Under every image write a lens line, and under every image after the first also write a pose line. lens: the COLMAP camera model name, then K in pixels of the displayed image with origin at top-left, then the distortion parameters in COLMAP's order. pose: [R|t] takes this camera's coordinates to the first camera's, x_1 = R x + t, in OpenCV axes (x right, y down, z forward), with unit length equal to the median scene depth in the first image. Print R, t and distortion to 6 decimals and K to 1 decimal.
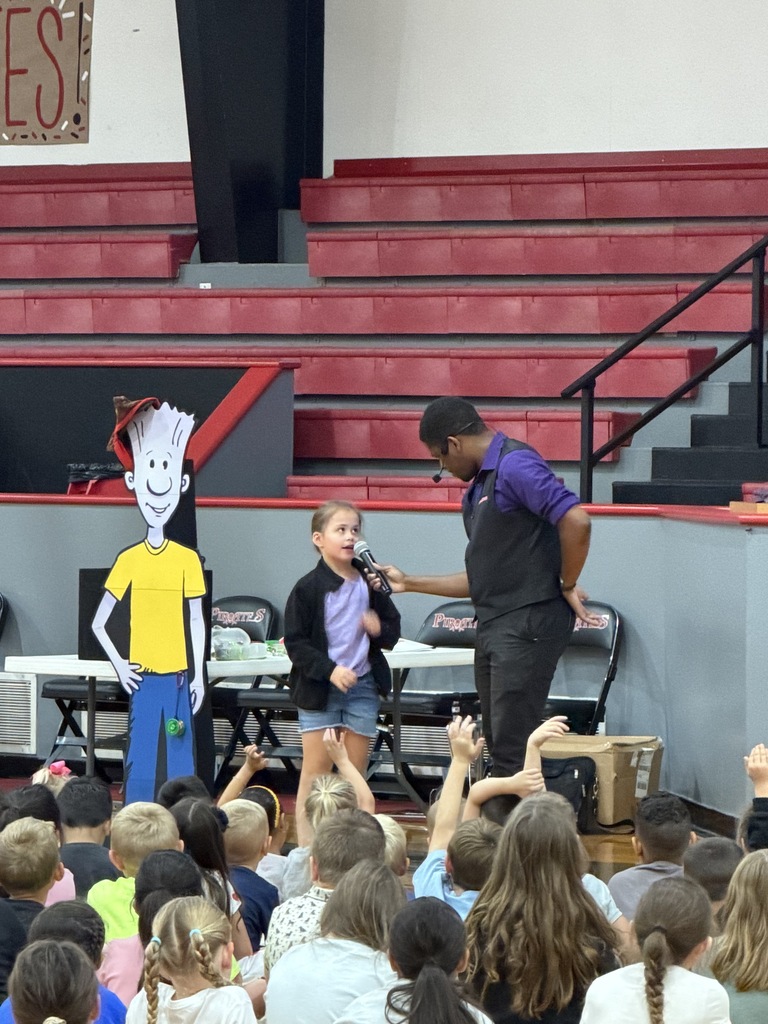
lens RADIAL K [[5847.2, 0, 383.5], [0, 5847.2, 513.5], [0, 0, 1]] dist [-0.040704, 0.000000]
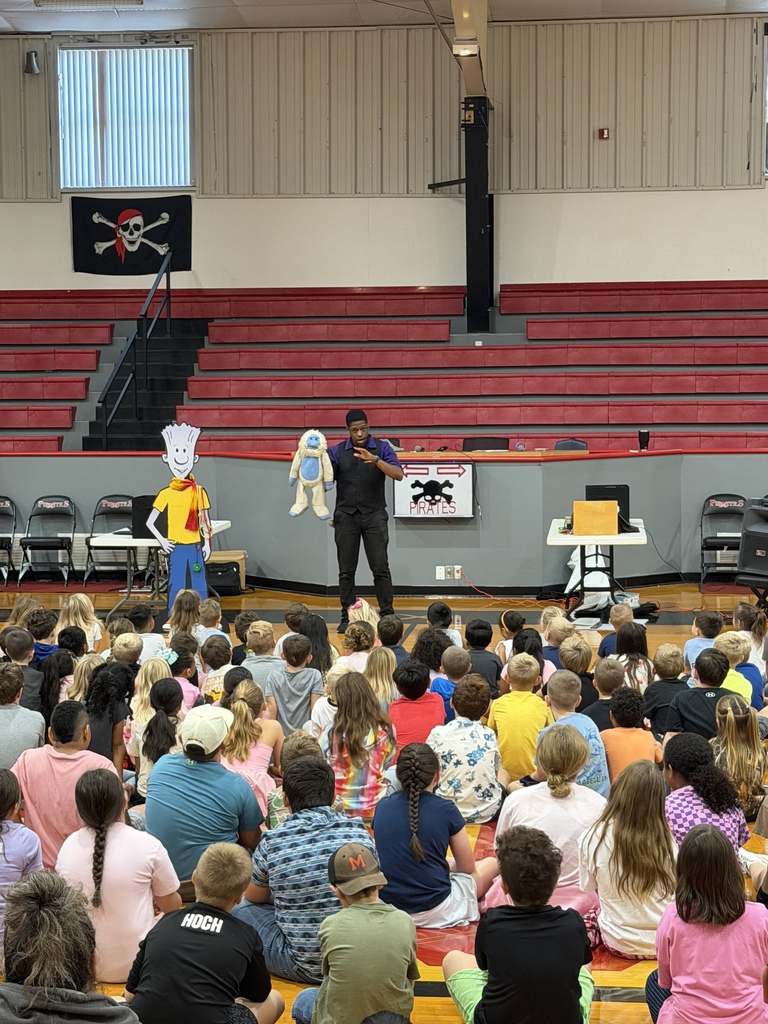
lens RADIAL K [[2082.7, 0, 377.1], [0, 2082.7, 515.7], [0, 0, 1]] dist [0.132784, 0.000000]
pose [[0.864010, -0.052761, 0.500702, -0.373355], [0.023740, 0.997657, 0.064162, -0.032772], [-0.502914, -0.043550, 0.863238, 0.274616]]
